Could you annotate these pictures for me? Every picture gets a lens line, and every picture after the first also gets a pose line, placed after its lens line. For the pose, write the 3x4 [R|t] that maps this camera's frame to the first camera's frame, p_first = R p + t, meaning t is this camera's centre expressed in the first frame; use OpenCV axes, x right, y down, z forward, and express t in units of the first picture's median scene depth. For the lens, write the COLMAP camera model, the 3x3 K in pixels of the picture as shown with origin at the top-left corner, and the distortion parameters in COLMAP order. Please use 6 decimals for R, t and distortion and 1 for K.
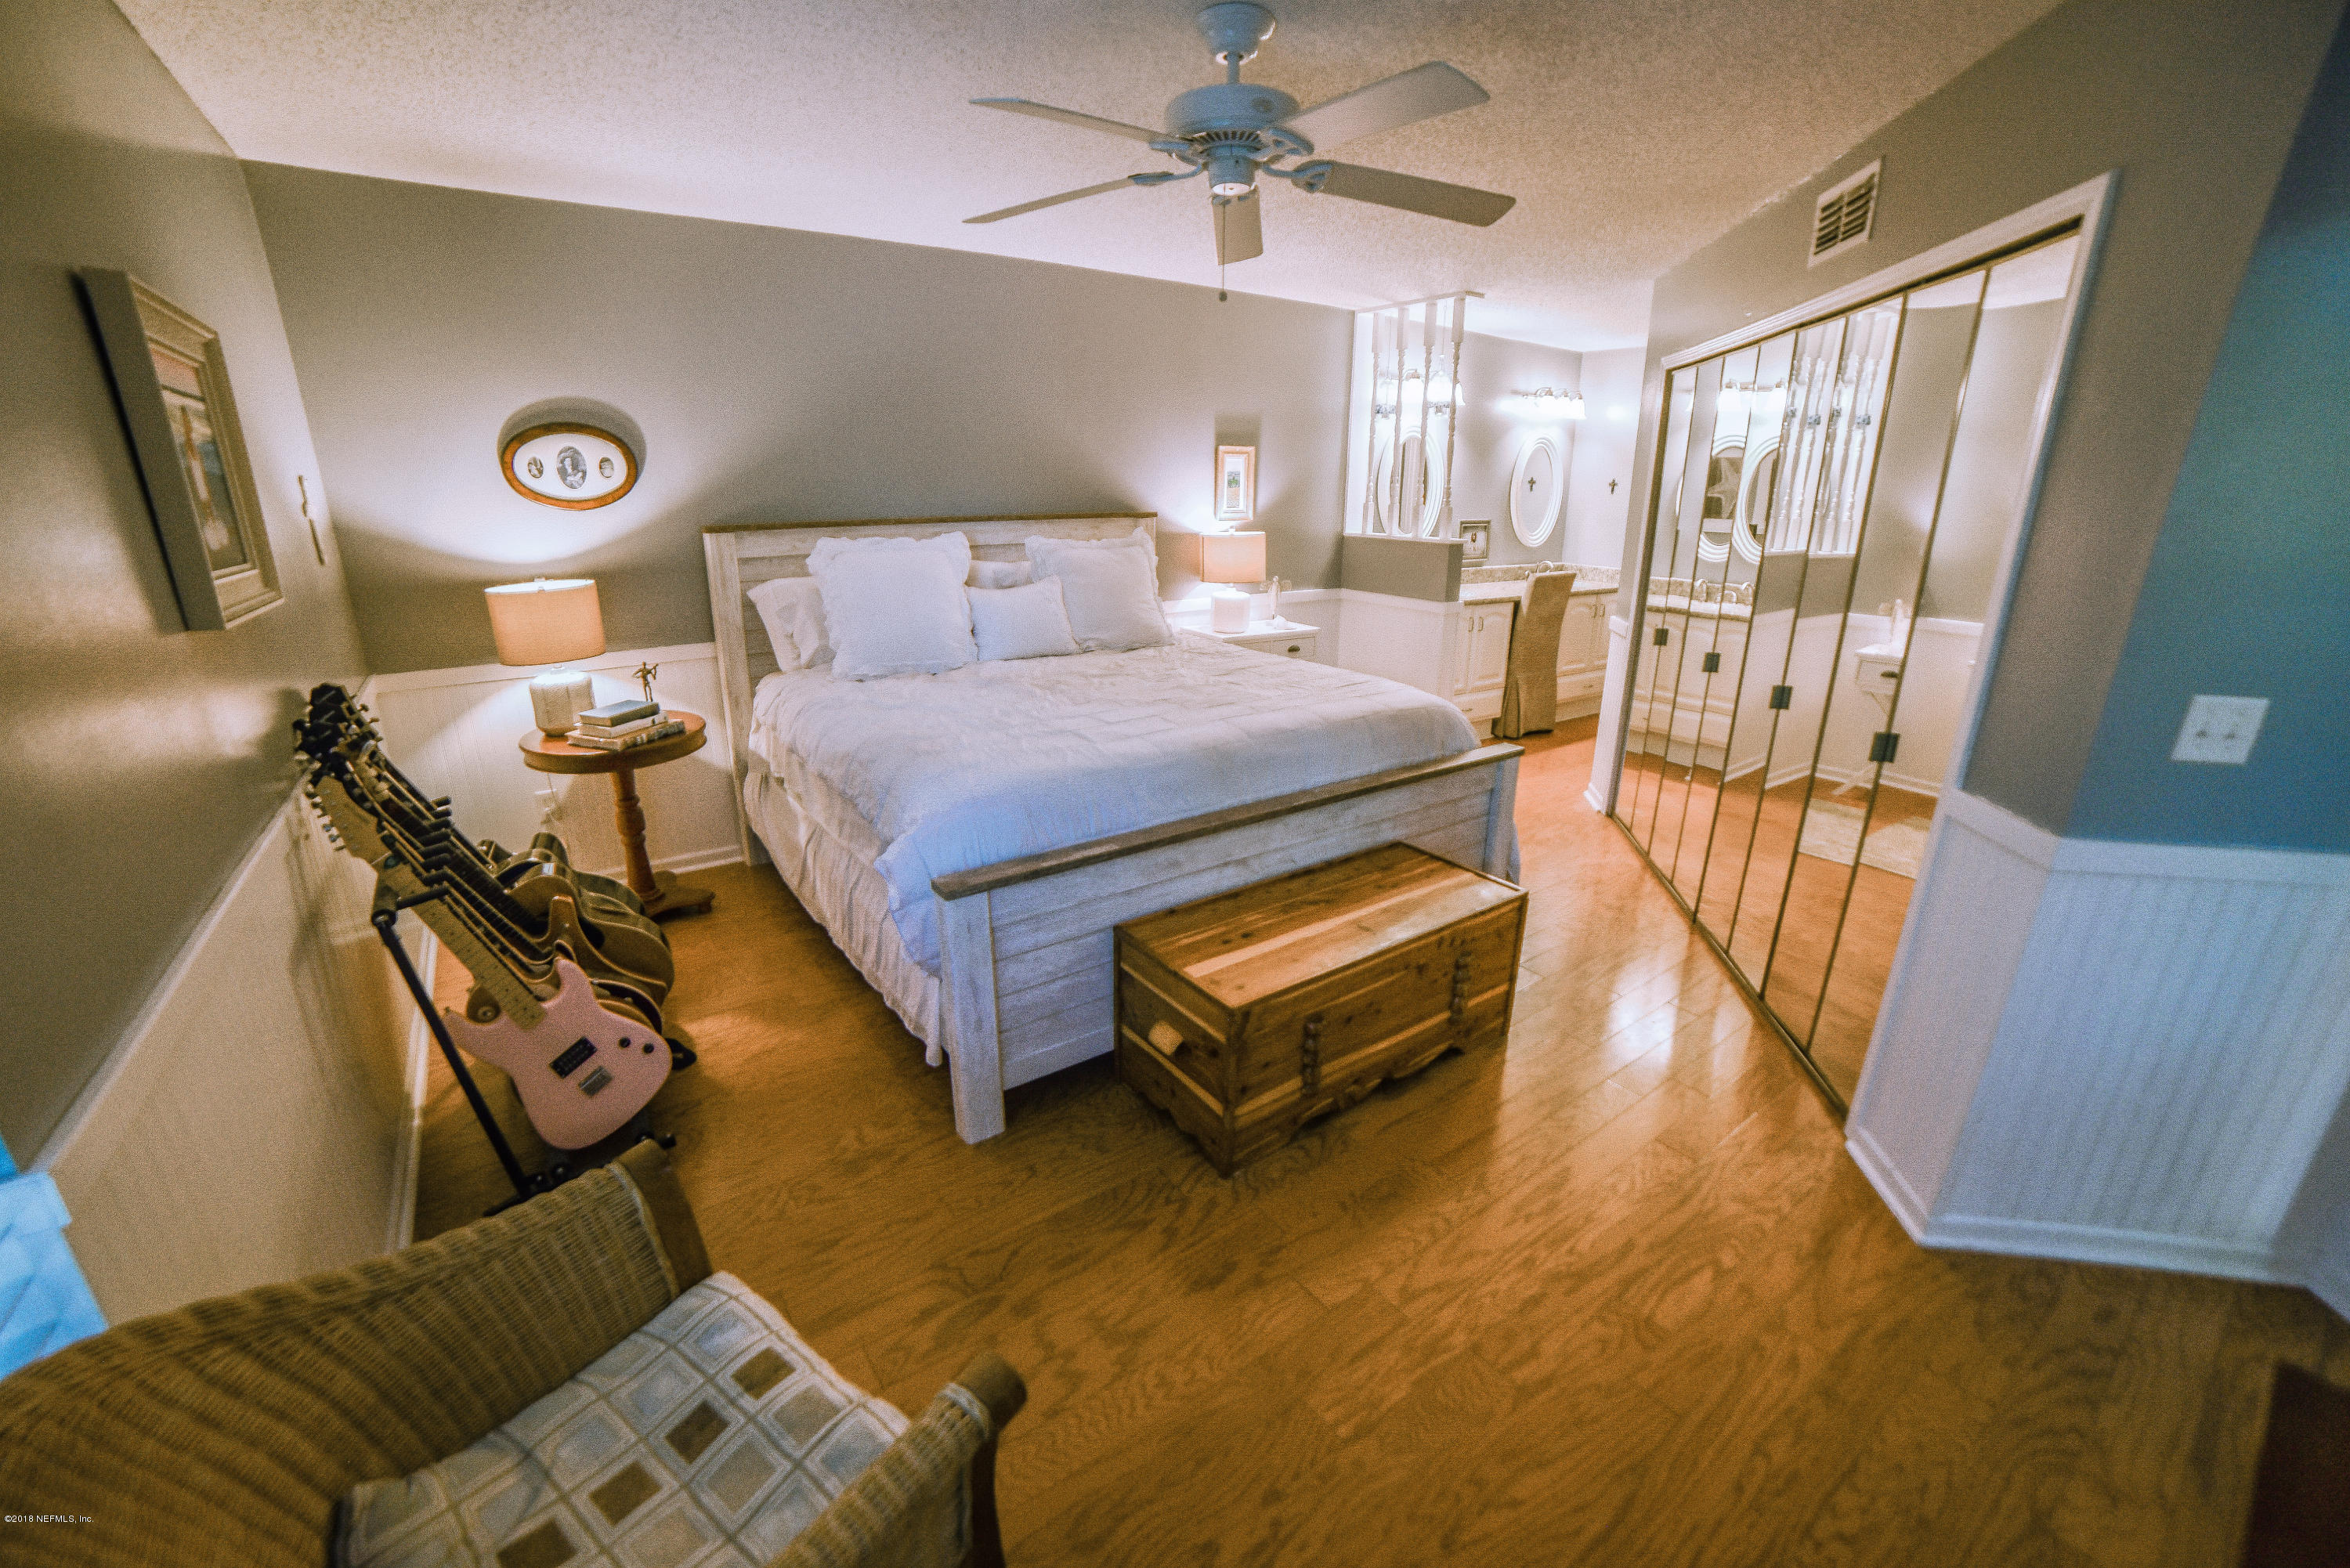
lens RADIAL K [[958.4, 0, 1171.4], [0, 958.4, 787.9], [0, 0, 1]] dist [-0.110994, 0.038211]
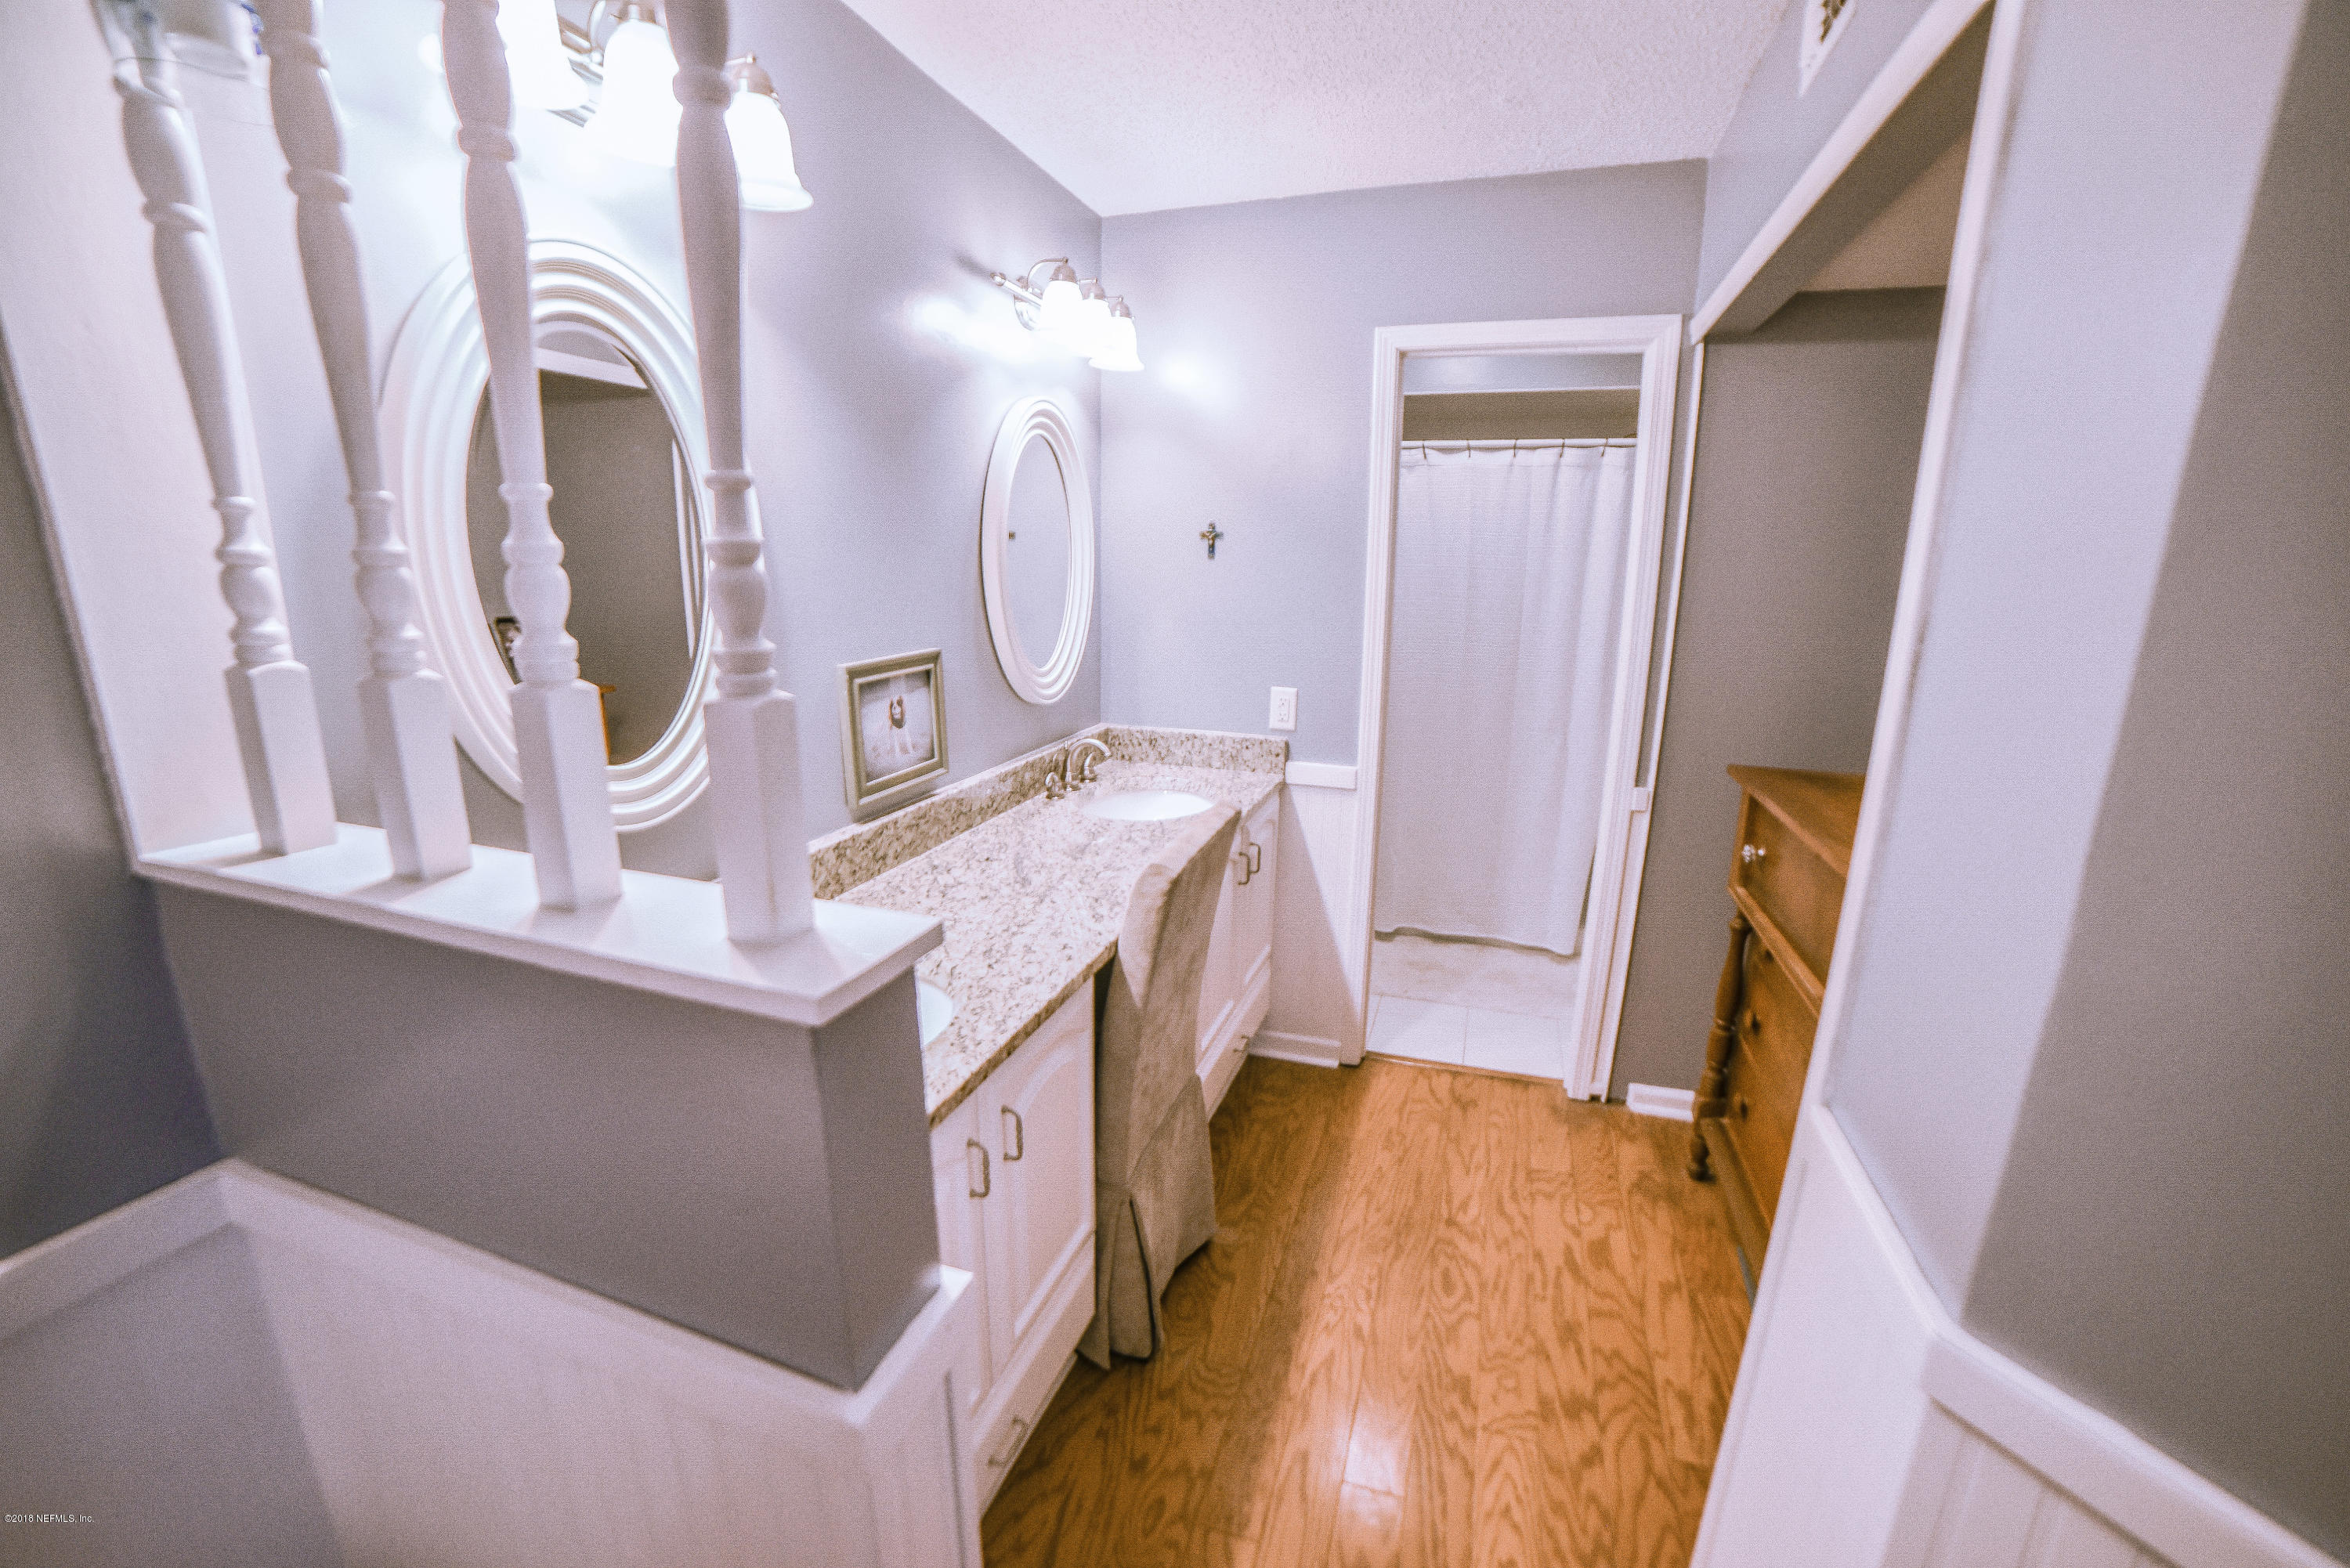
lens RADIAL K [[958.4, 0, 1171.4], [0, 958.4, 787.9], [0, 0, 1]] dist [-0.110994, 0.038211]
pose [[0.811934, -0.133459, 0.568288, 0.358629], [0.168370, 0.985682, -0.009076, -0.374040], [-0.558940, 0.103052, 0.822779, 1.165017]]
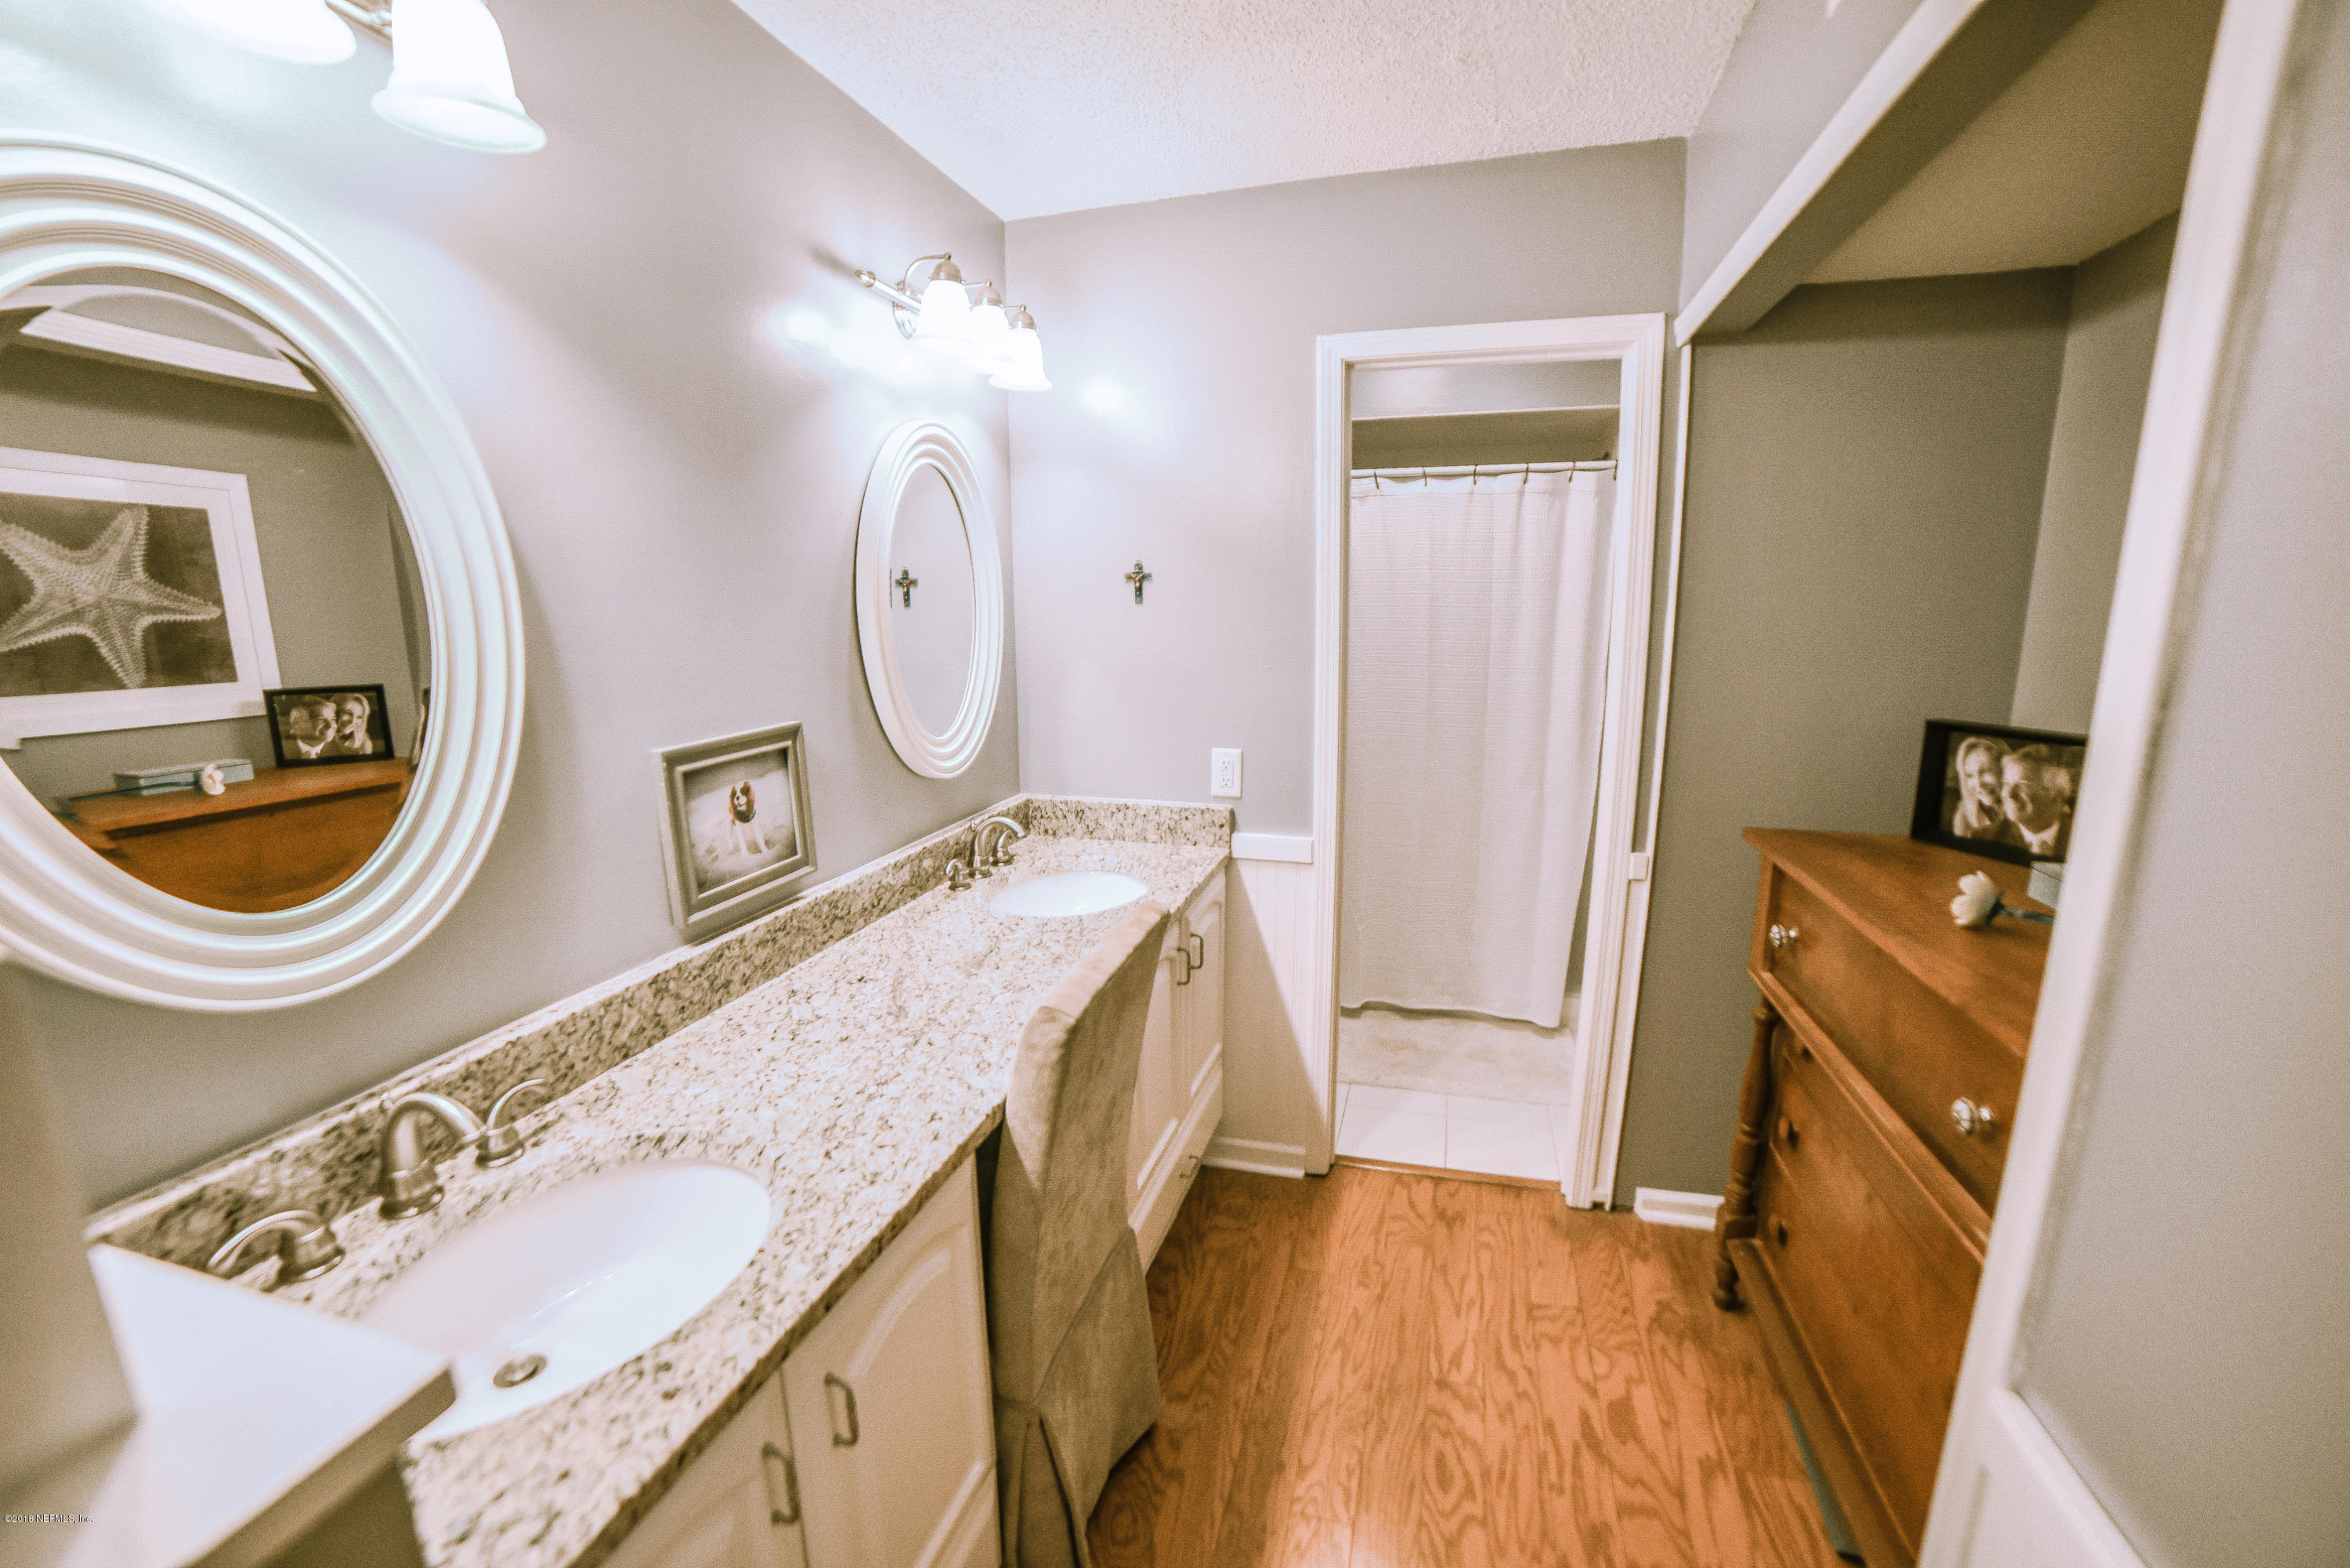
lens RADIAL K [[958.4, 0, 1171.4], [0, 958.4, 787.9], [0, 0, 1]] dist [-0.110994, 0.038211]
pose [[0.784950, -0.130963, 0.605560, 0.436223], [0.198347, 0.979082, -0.045361, -0.394671], [-0.586952, 0.155717, 0.794506, 1.229680]]
